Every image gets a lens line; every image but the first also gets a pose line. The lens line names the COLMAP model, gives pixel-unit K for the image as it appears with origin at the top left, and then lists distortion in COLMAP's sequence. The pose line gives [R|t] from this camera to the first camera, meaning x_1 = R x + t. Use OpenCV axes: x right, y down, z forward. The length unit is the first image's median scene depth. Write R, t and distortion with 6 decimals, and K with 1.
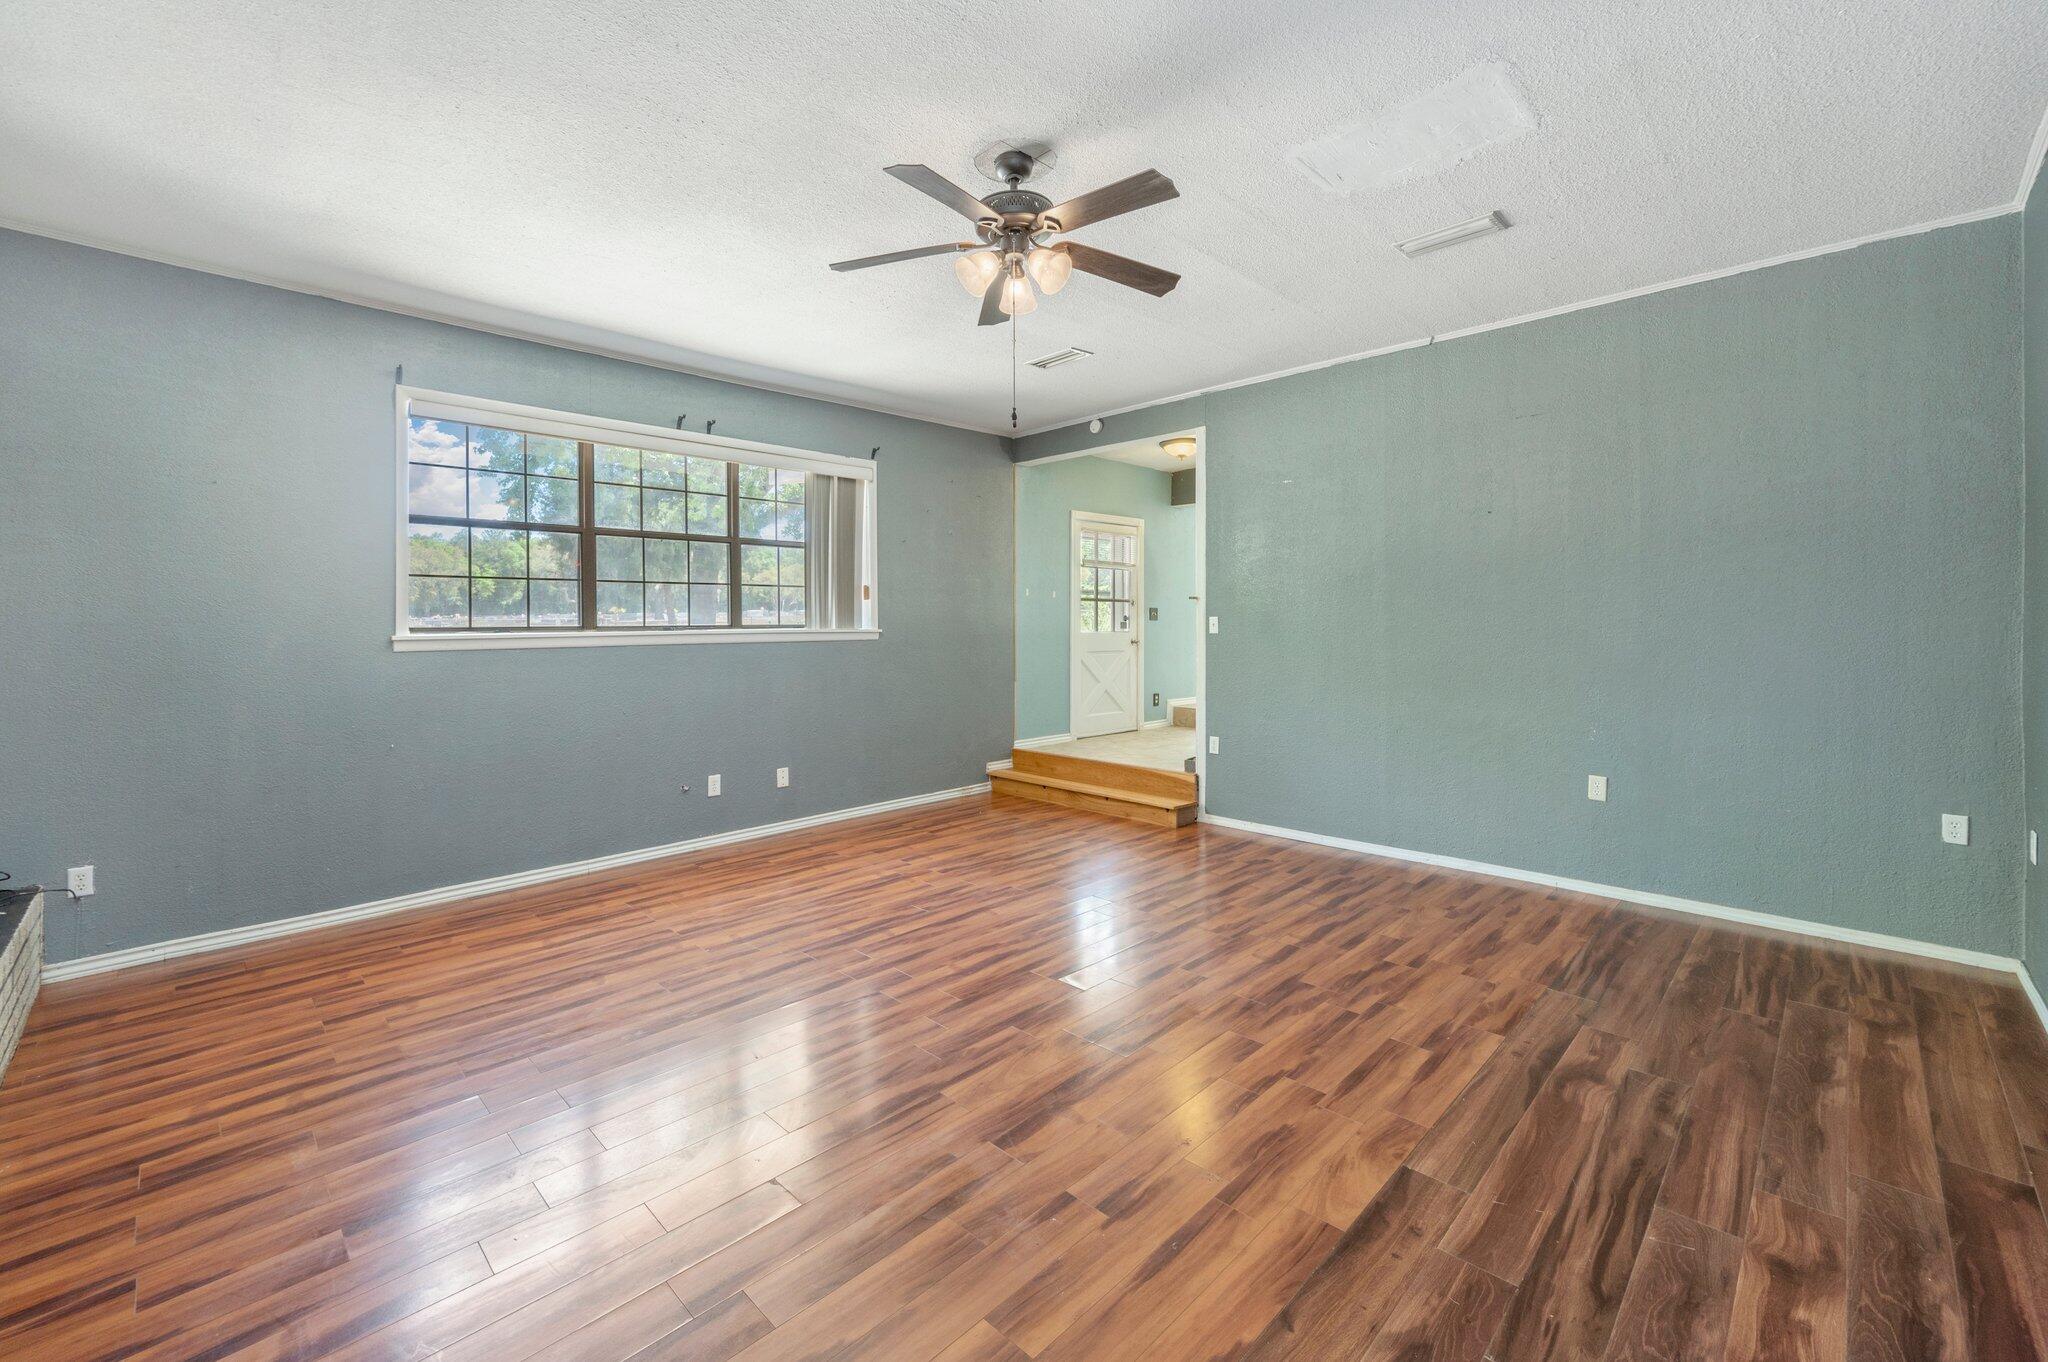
lens RADIAL K [[837.0, 0, 1047.4], [0, 837.0, 627.6], [0, 0, 1]] dist [-0.007313, 0.000339]
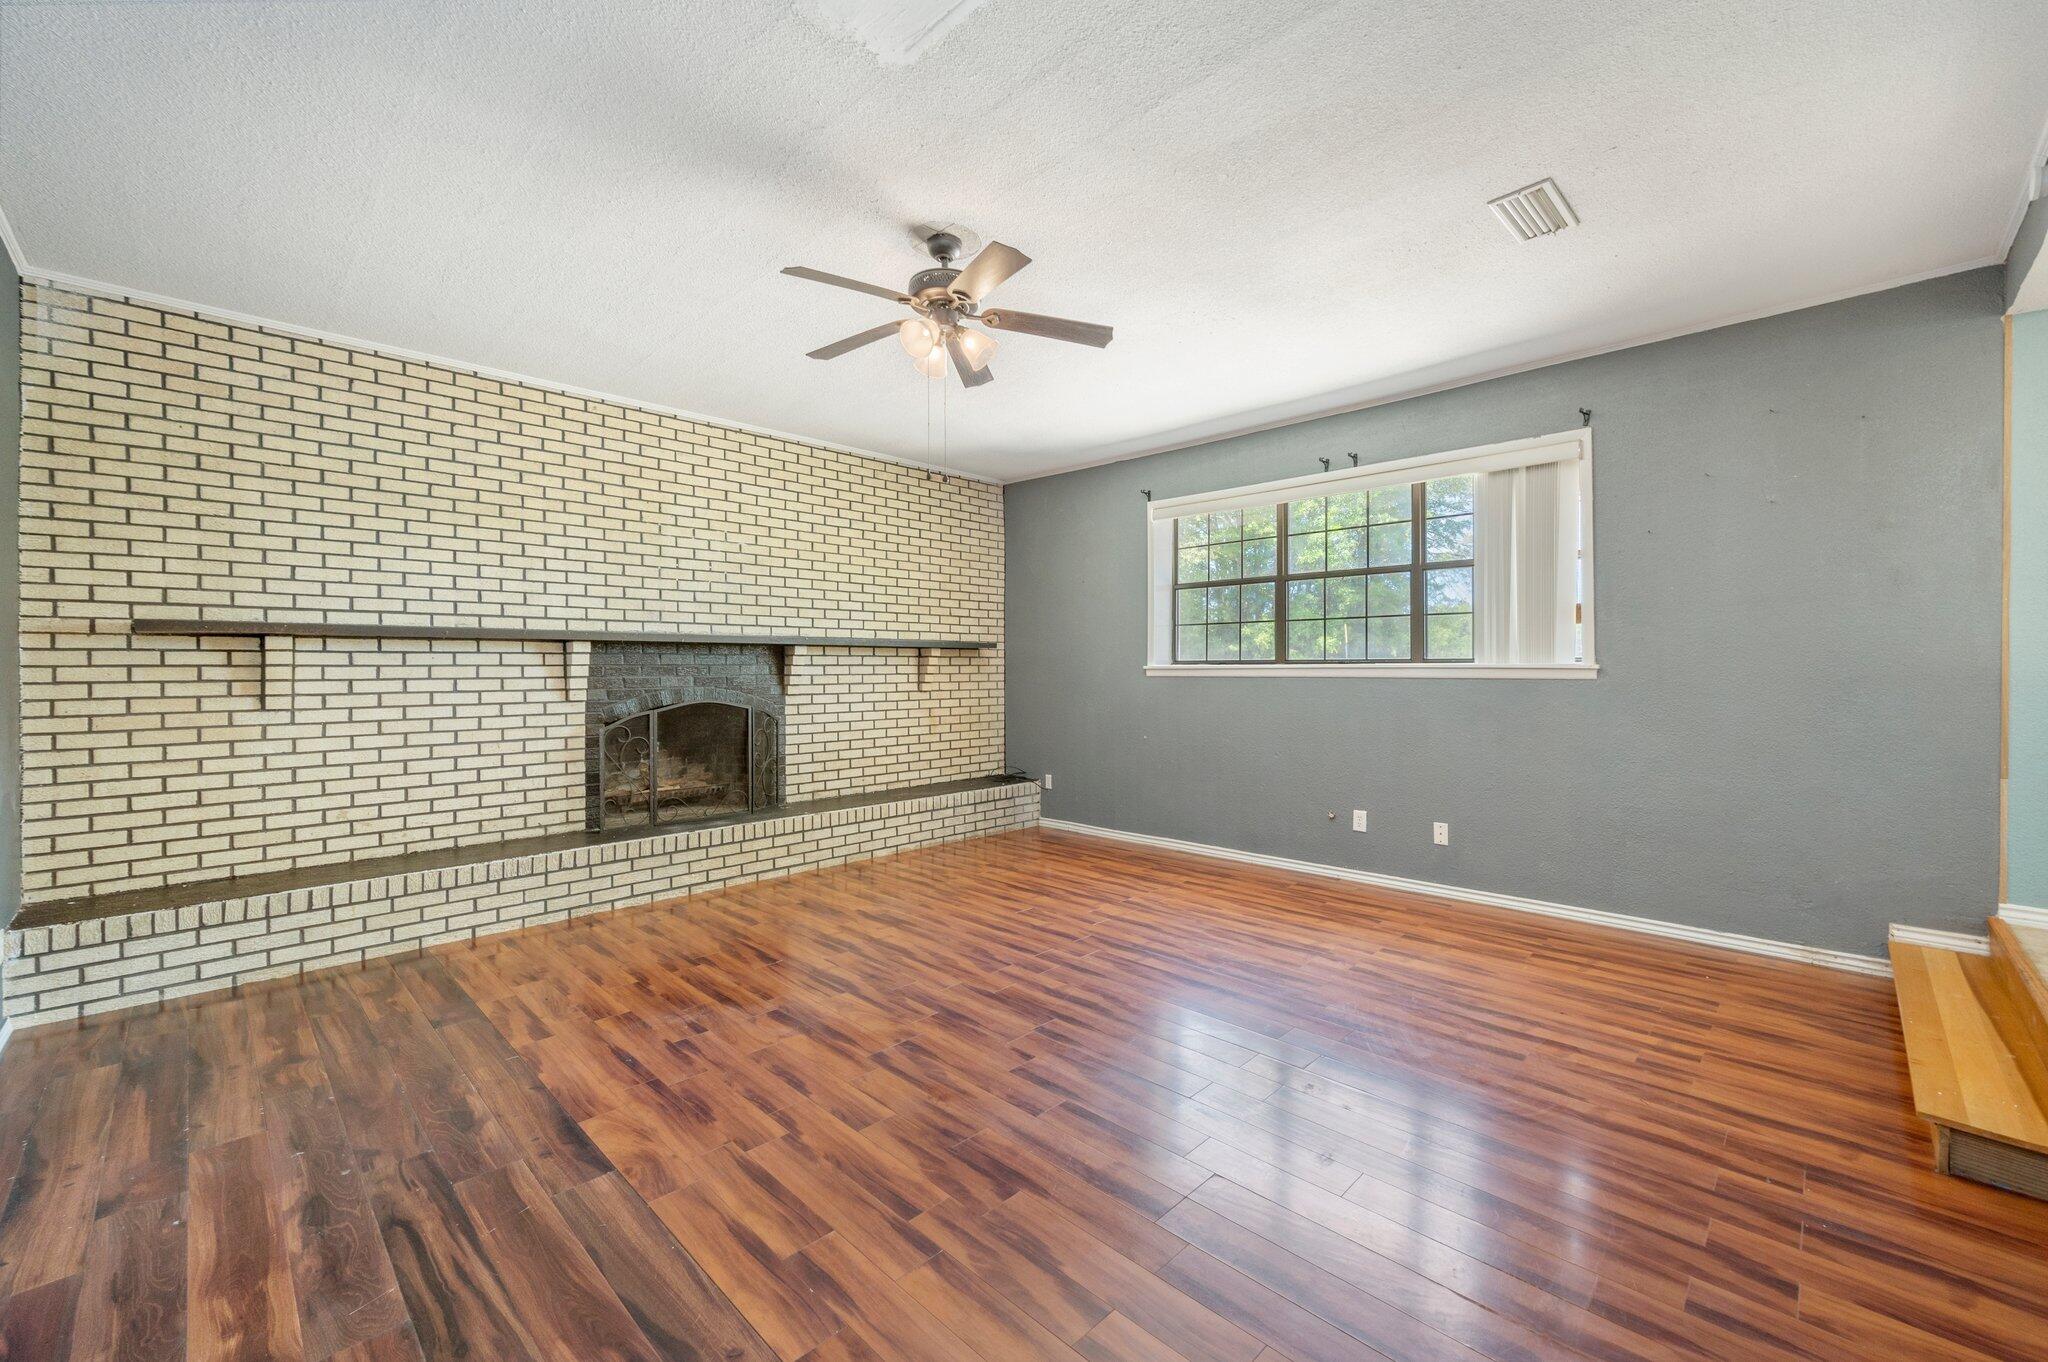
lens RADIAL K [[837.0, 0, 1036.8], [0, 837.0, 679.7], [0, 0, 1]] dist [-0.007313, 0.000339]
pose [[-0.007165, 0.026666, -0.999619, 1.019223], [-0.000485, 0.999644, 0.026670, -0.008315], [0.999974, 0.000676, -0.007149, 1.070272]]
